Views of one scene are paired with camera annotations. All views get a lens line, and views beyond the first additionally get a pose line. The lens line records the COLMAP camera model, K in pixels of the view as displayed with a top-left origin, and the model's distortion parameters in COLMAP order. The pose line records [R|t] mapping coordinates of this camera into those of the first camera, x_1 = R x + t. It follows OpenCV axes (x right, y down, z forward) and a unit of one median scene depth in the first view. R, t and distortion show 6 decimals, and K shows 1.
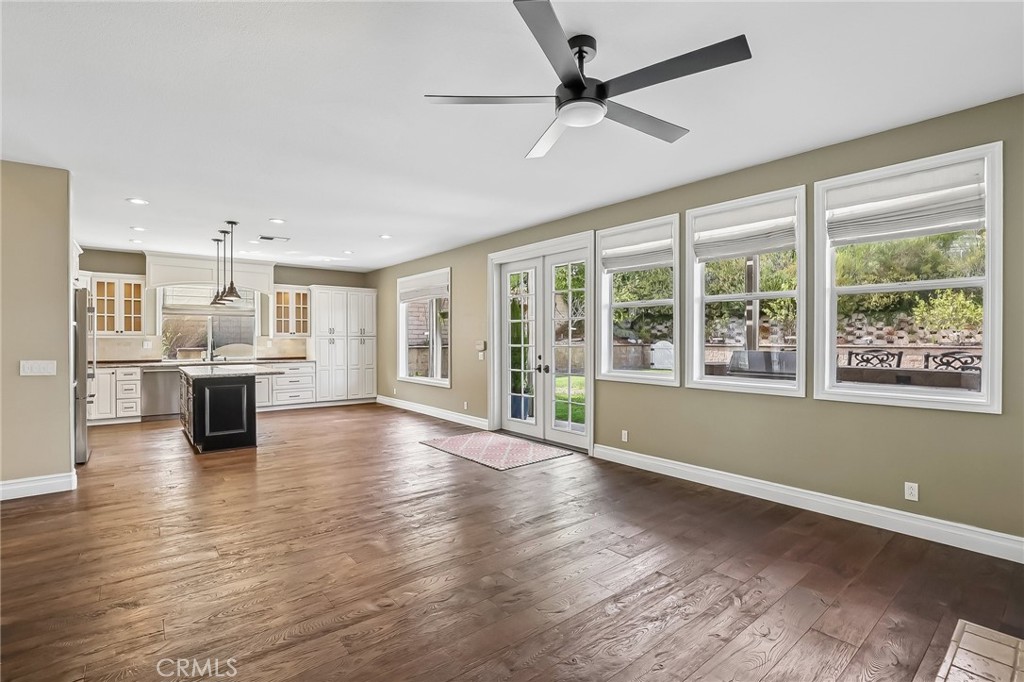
lens RADIAL K [[469.0, 0, 514.0], [0, 469.0, 340.9], [0, 0, 1]] dist [-0.000428, -0.000043]
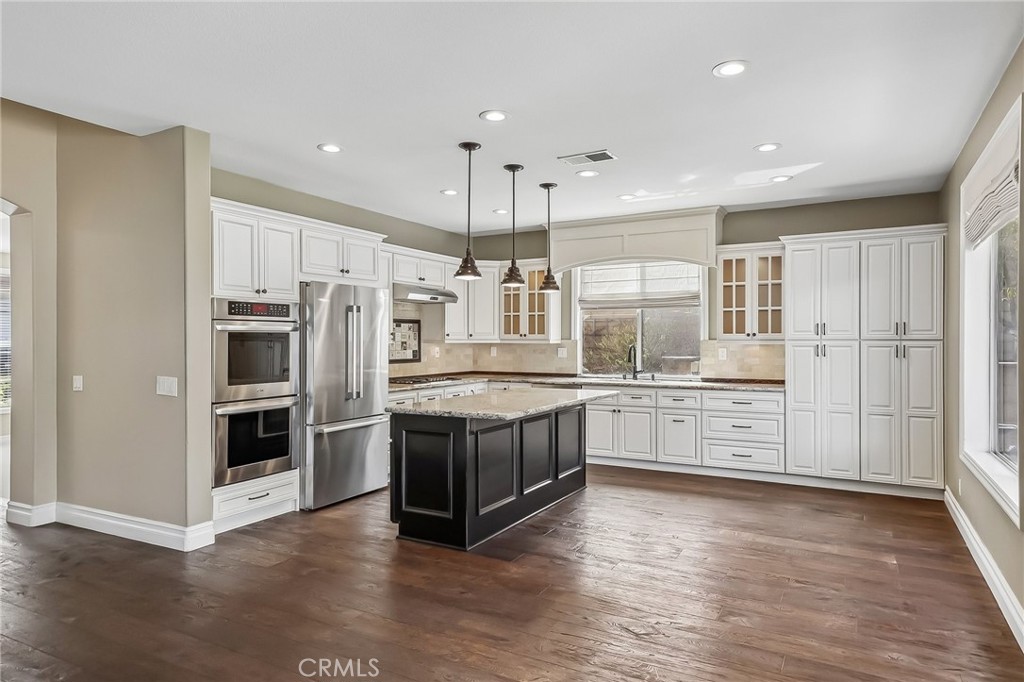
lens RADIAL K [[627.8, 0, 512.9], [0, 627.8, 339.5], [0, 0, 1]] dist [0.001226, 0.000015]
pose [[0.372428, -0.003577, -0.928054, 0.082750], [-0.003962, 0.999977, -0.005444, -0.005791], [0.928053, 0.005705, 0.372406, 0.487648]]
